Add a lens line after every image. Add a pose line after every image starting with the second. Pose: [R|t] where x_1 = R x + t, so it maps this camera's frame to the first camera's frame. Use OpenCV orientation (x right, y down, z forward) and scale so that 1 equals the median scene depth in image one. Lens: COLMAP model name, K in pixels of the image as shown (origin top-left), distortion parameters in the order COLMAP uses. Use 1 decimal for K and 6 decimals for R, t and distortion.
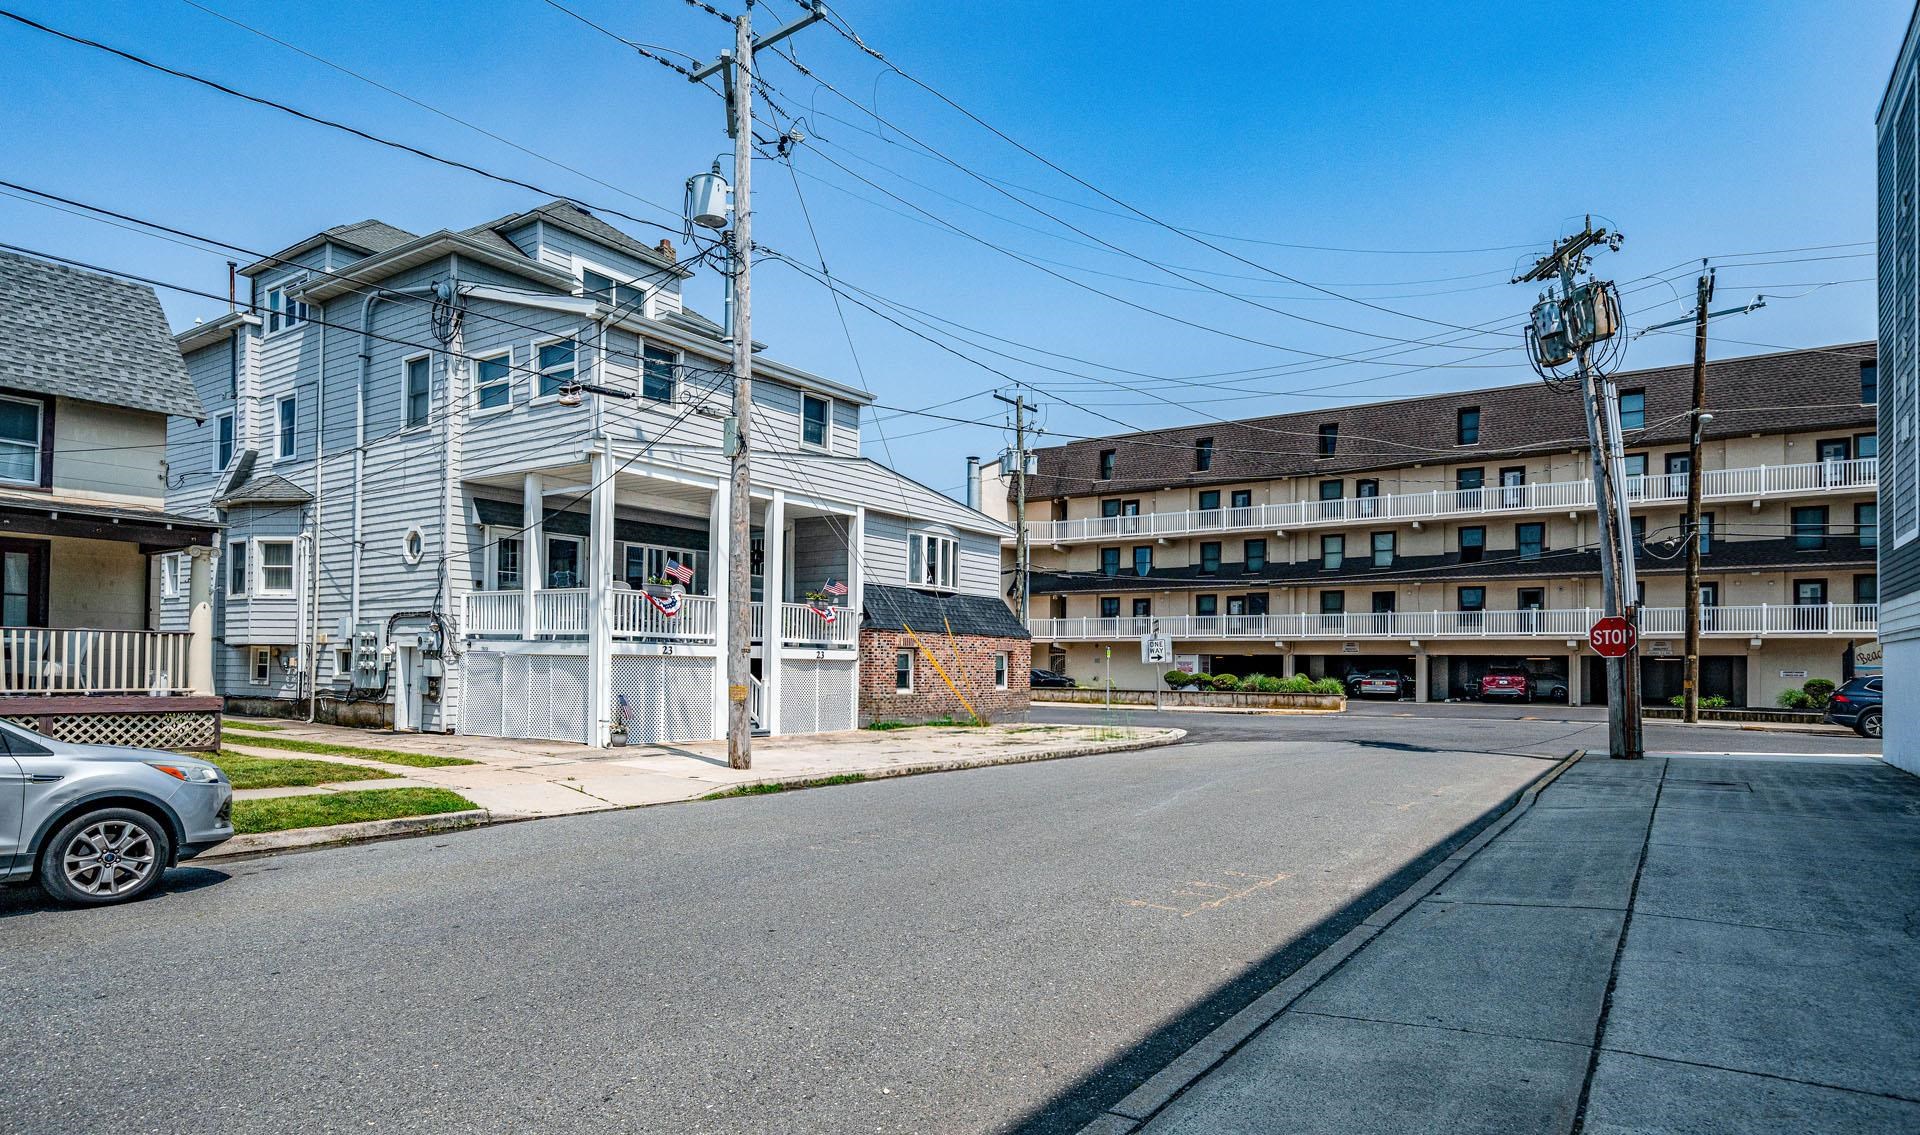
lens RADIAL K [[1028.7, 0, 960.0], [0, 1028.7, 567.5], [0, 0, 1]] dist [-0.001997, -0.000415]
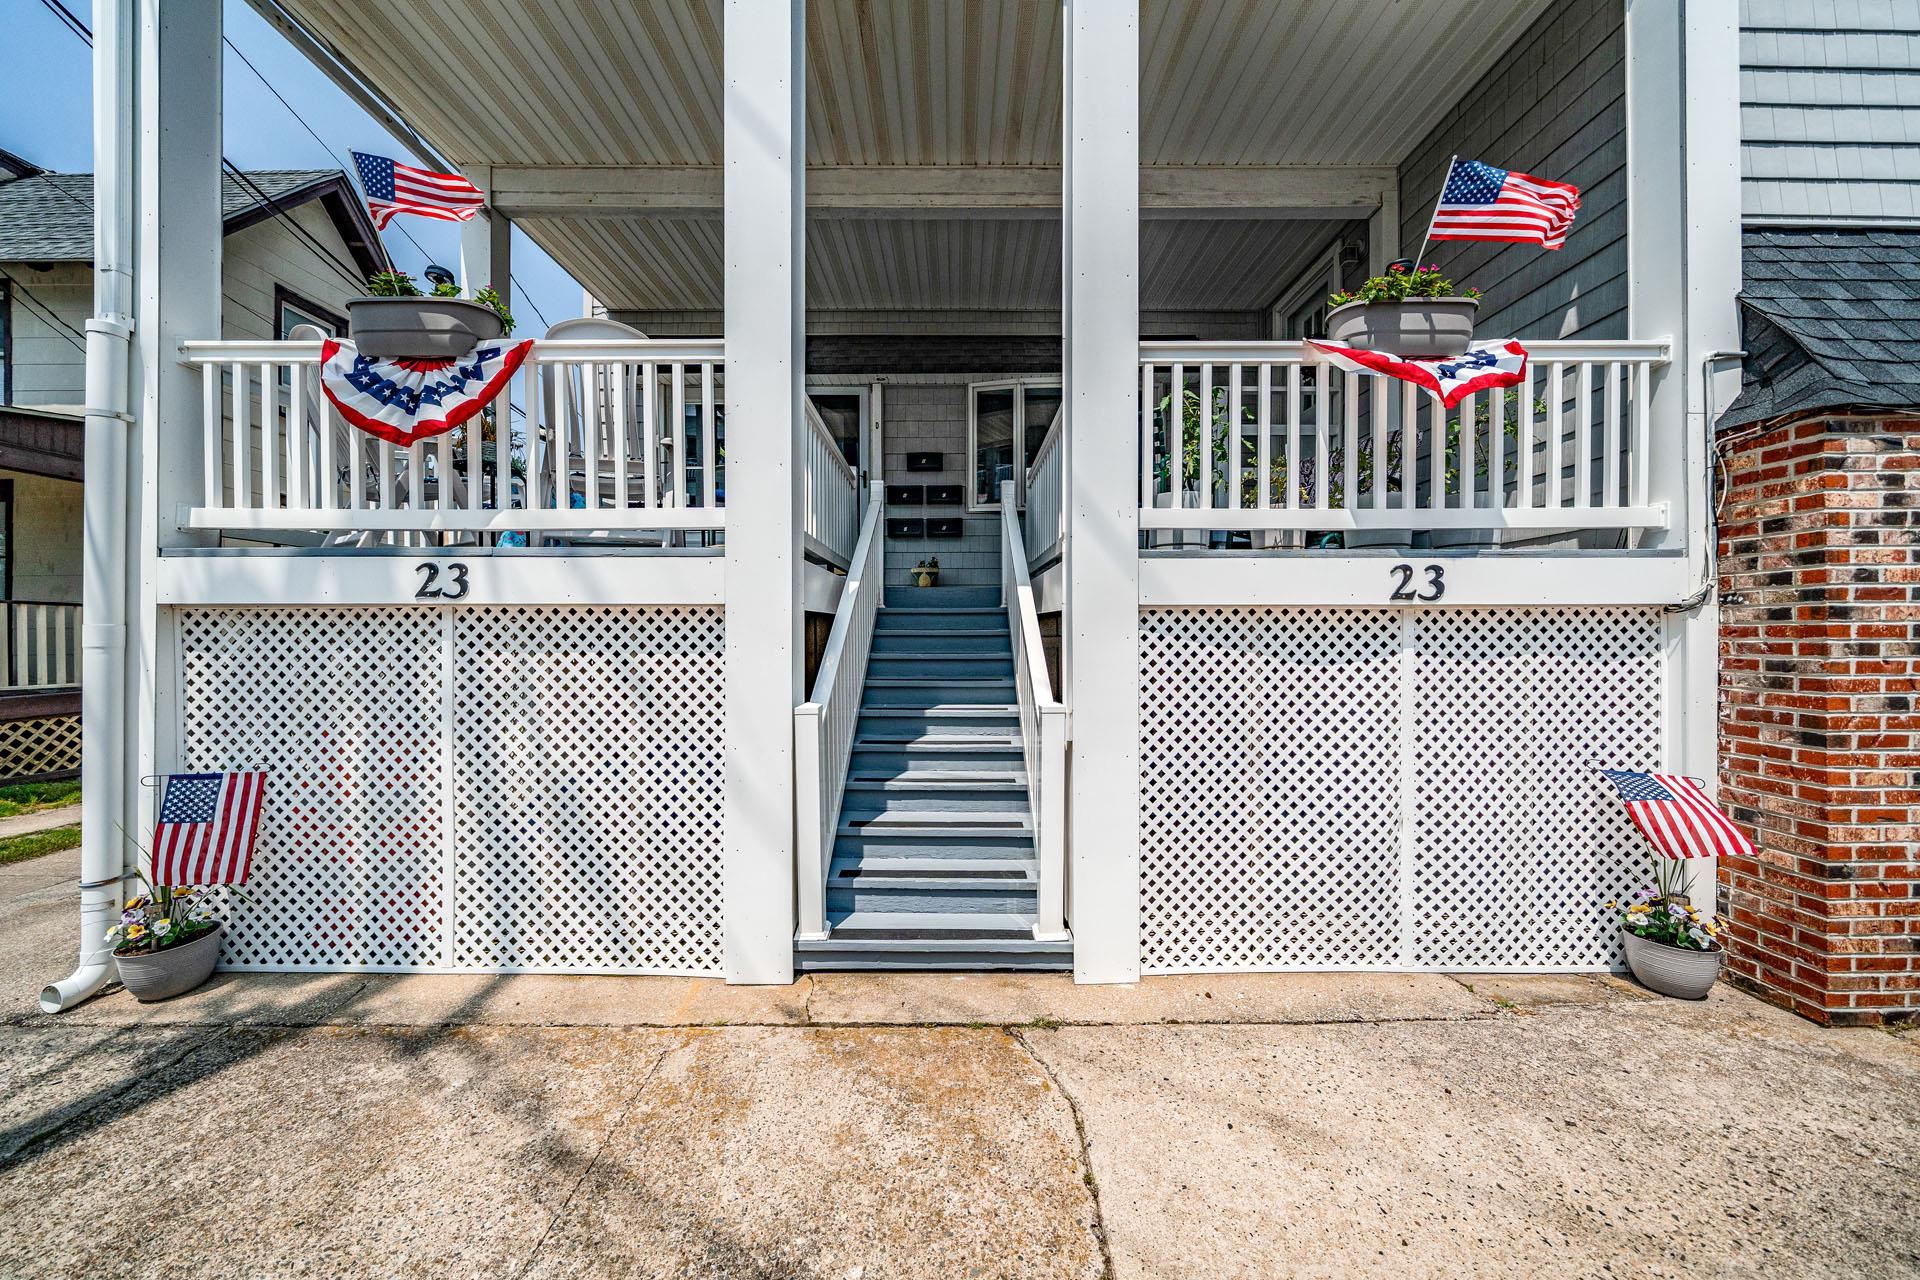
lens RADIAL K [[664.0, 0, 960.0], [0, 664.0, 640.0], [0, 0, 1]] dist [-0.014510, -0.000052]
pose [[0.573229, -0.003305, -0.819389, -0.083054], [0.089761, 0.994227, 0.058786, 0.079916], [0.814464, -0.107247, 0.570216, 0.849428]]
